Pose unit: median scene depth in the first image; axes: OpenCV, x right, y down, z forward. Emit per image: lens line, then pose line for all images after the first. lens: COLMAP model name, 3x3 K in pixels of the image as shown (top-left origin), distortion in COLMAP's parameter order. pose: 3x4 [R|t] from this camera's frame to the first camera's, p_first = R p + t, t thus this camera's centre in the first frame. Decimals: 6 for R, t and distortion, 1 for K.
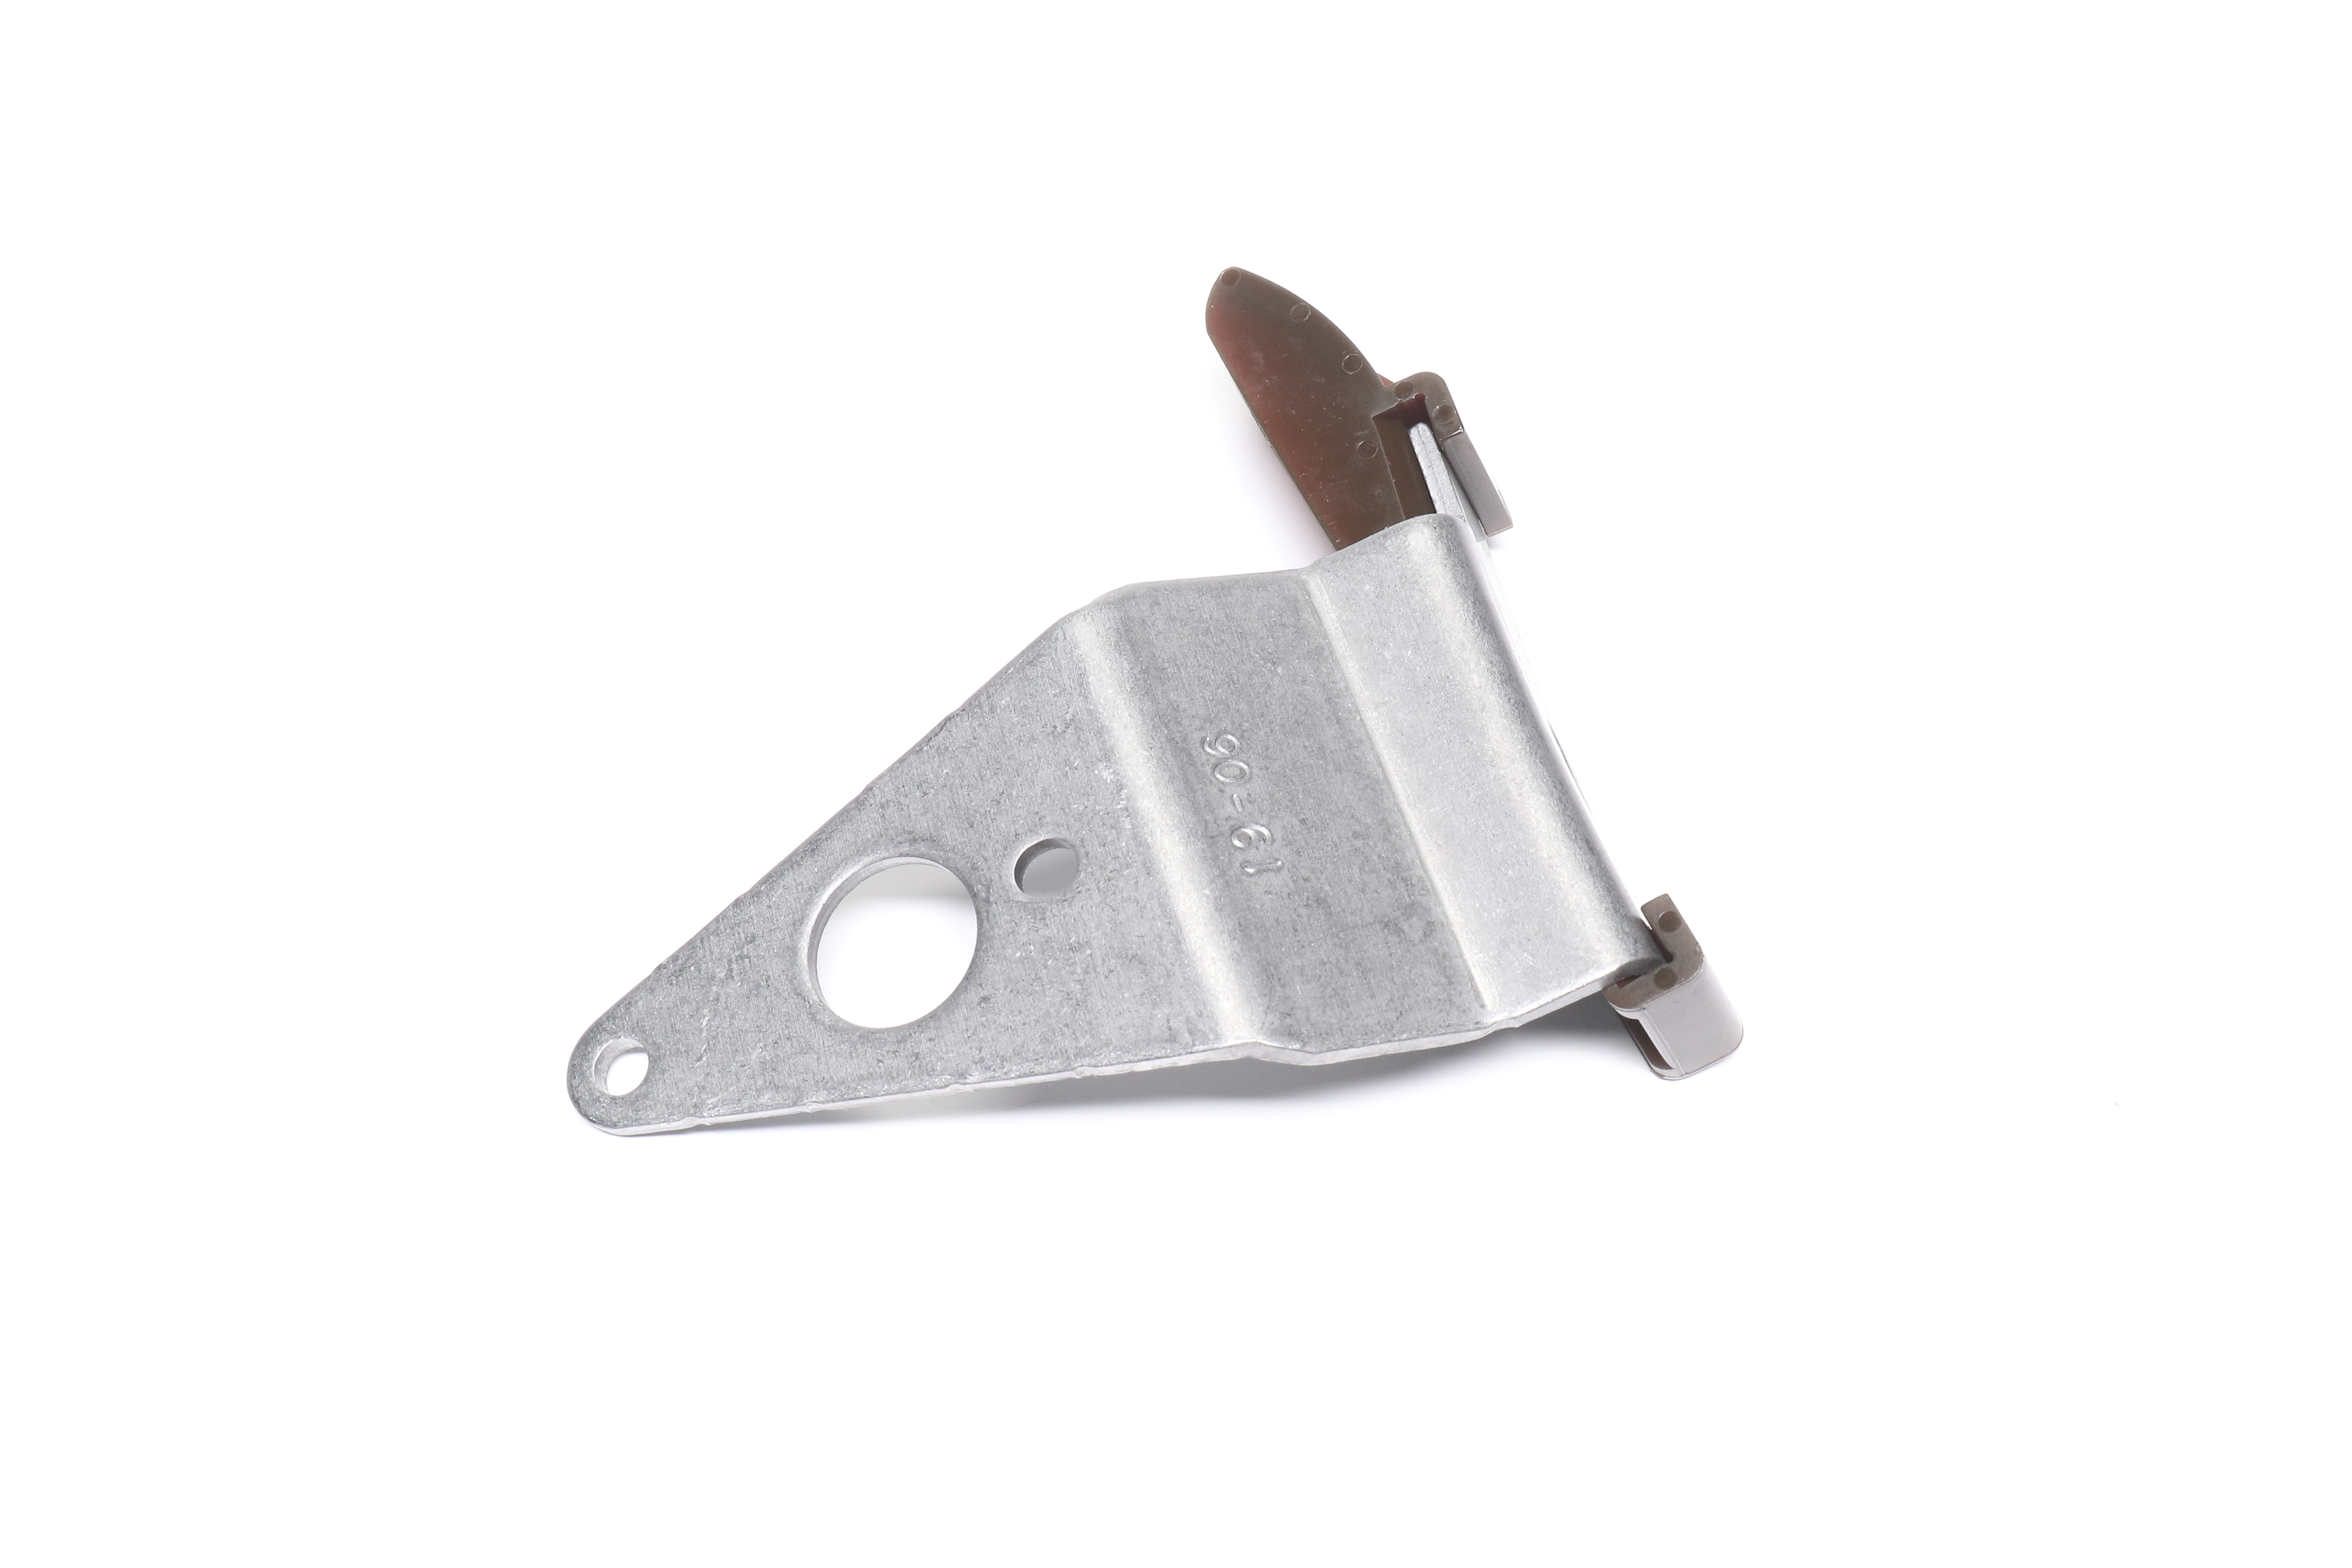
lens RADIAL K [[3576.2, 0, 1176.0], [0, 3576.2, 784.0], [0, 0, 1]] dist [0.008650, 0.000392]
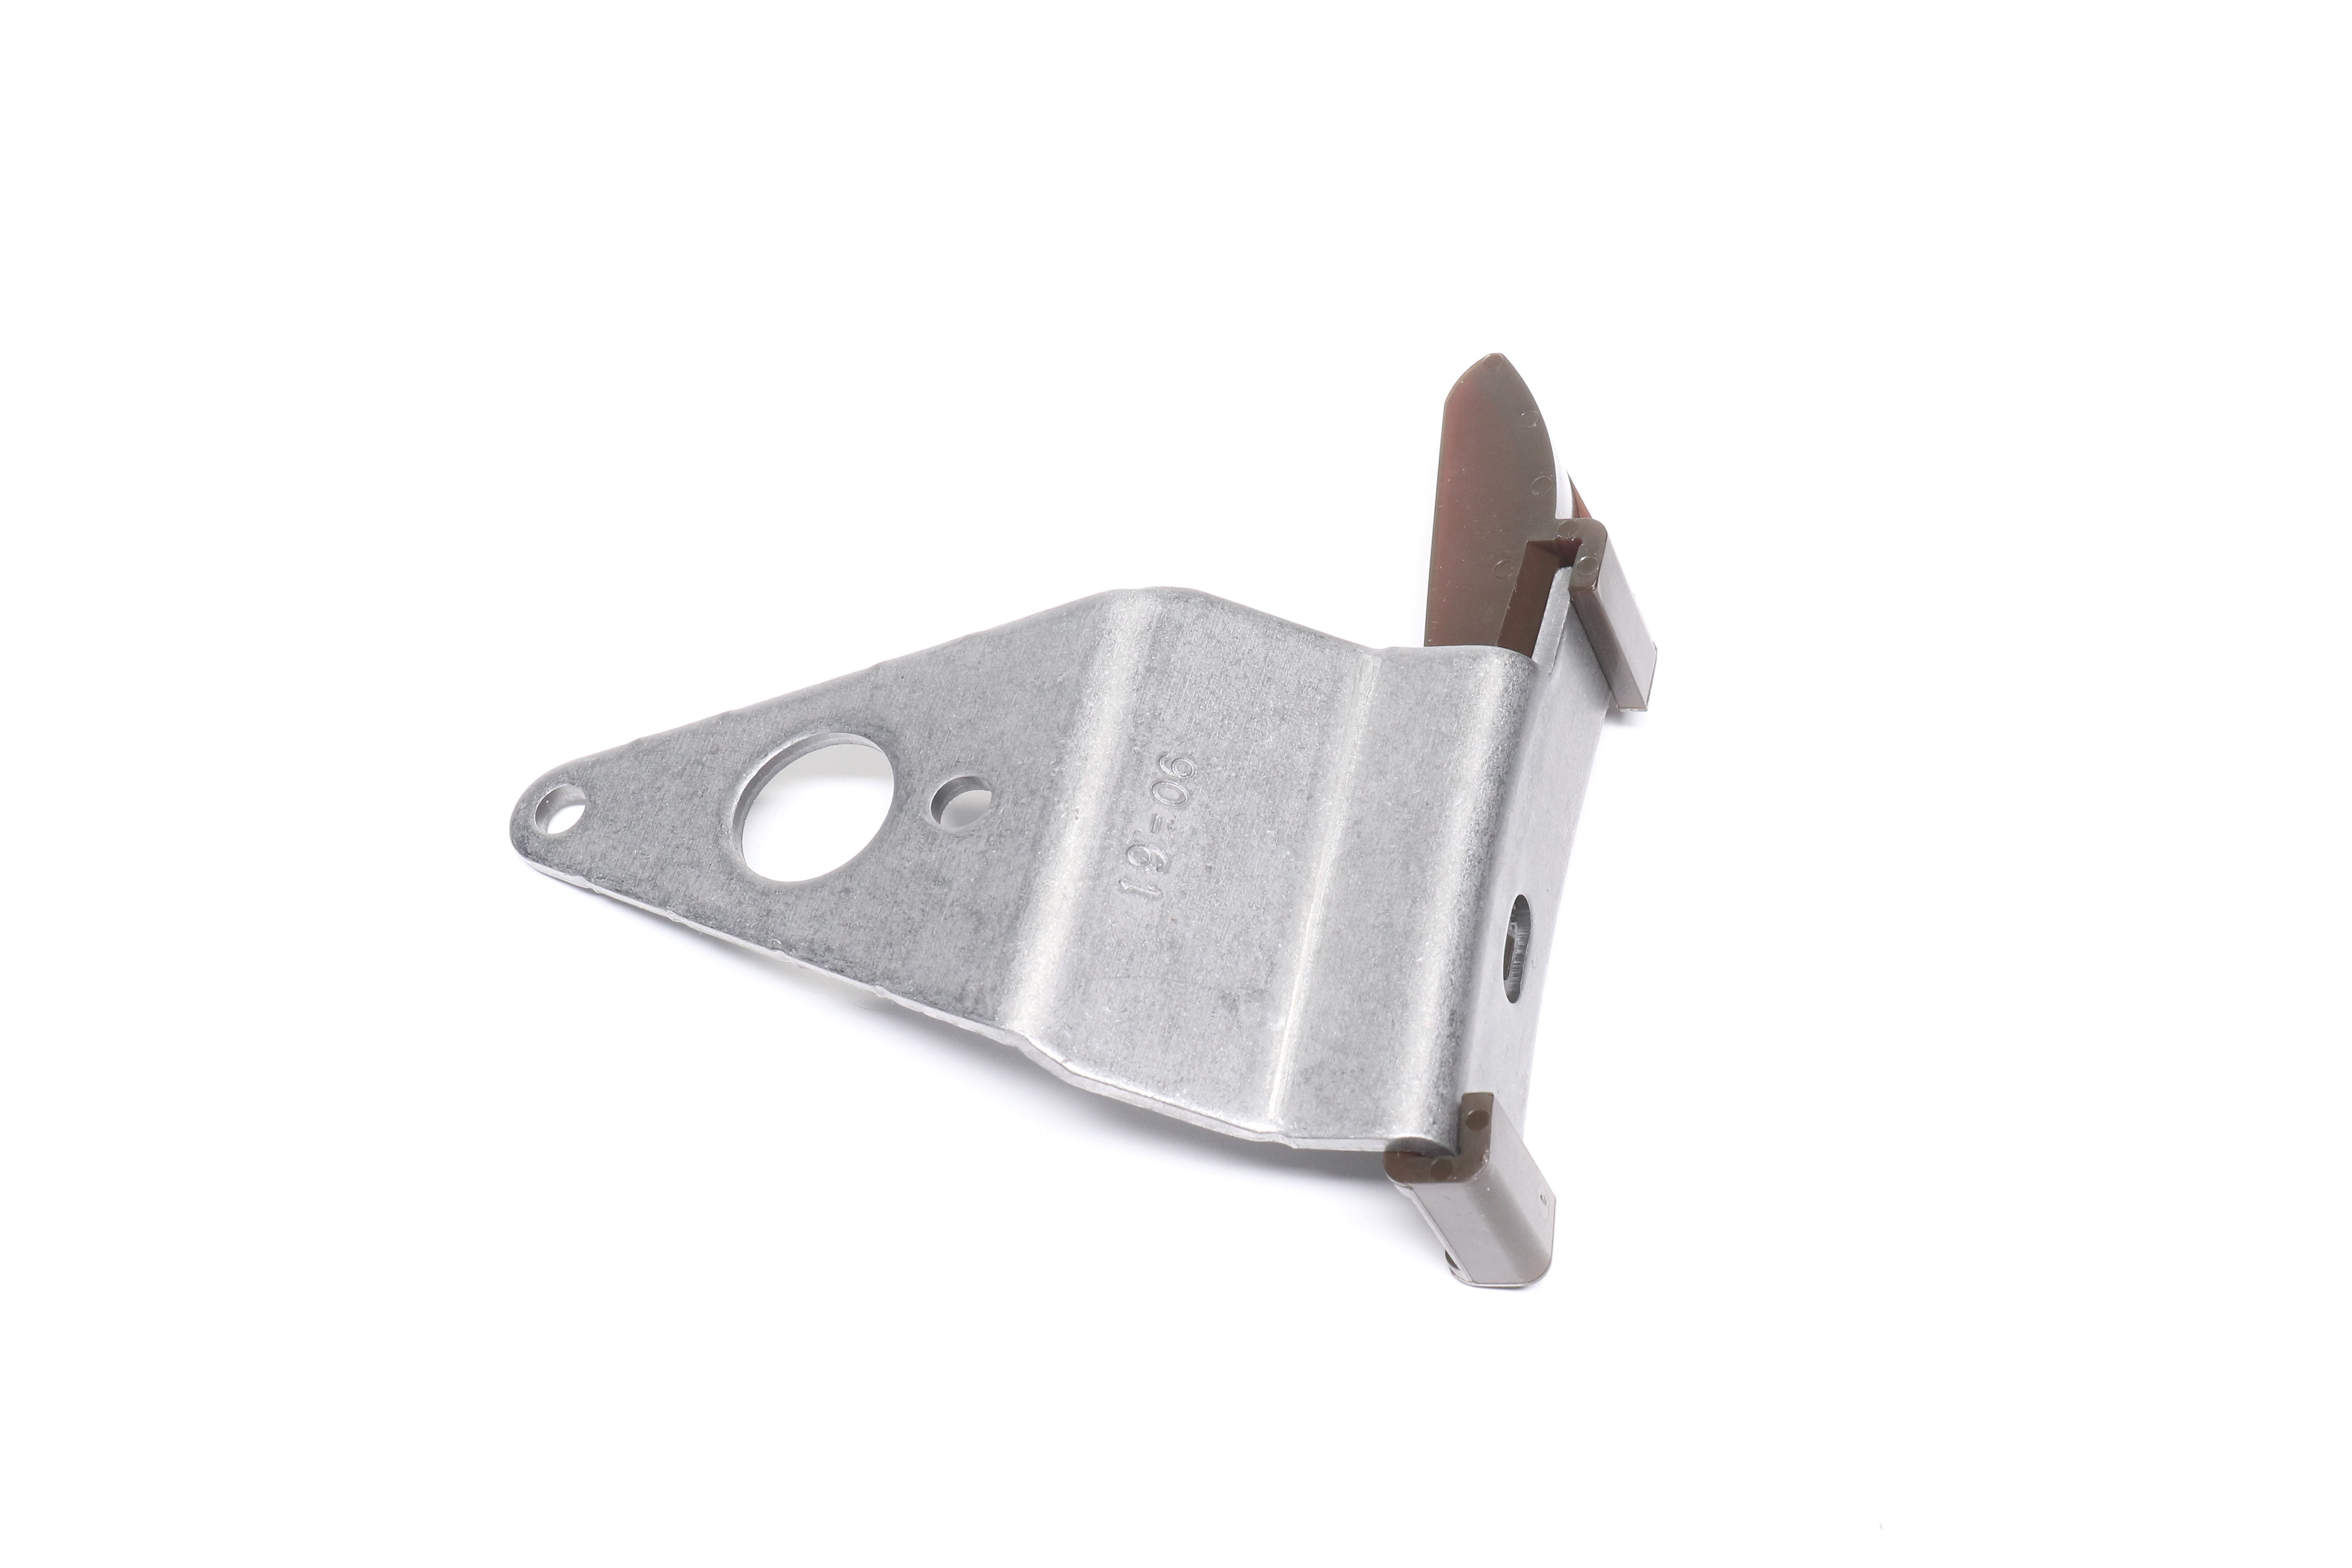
lens RADIAL K [[3576.2, 0, 1176.0], [0, 3576.2, 784.0], [0, 0, 1]] dist [0.008650, 0.000392]
pose [[0.845188, 0.407159, -0.346234, 0.361022], [-0.411308, 0.909168, 0.065112, -0.071508], [0.341296, 0.087377, 0.935886, 0.071811]]
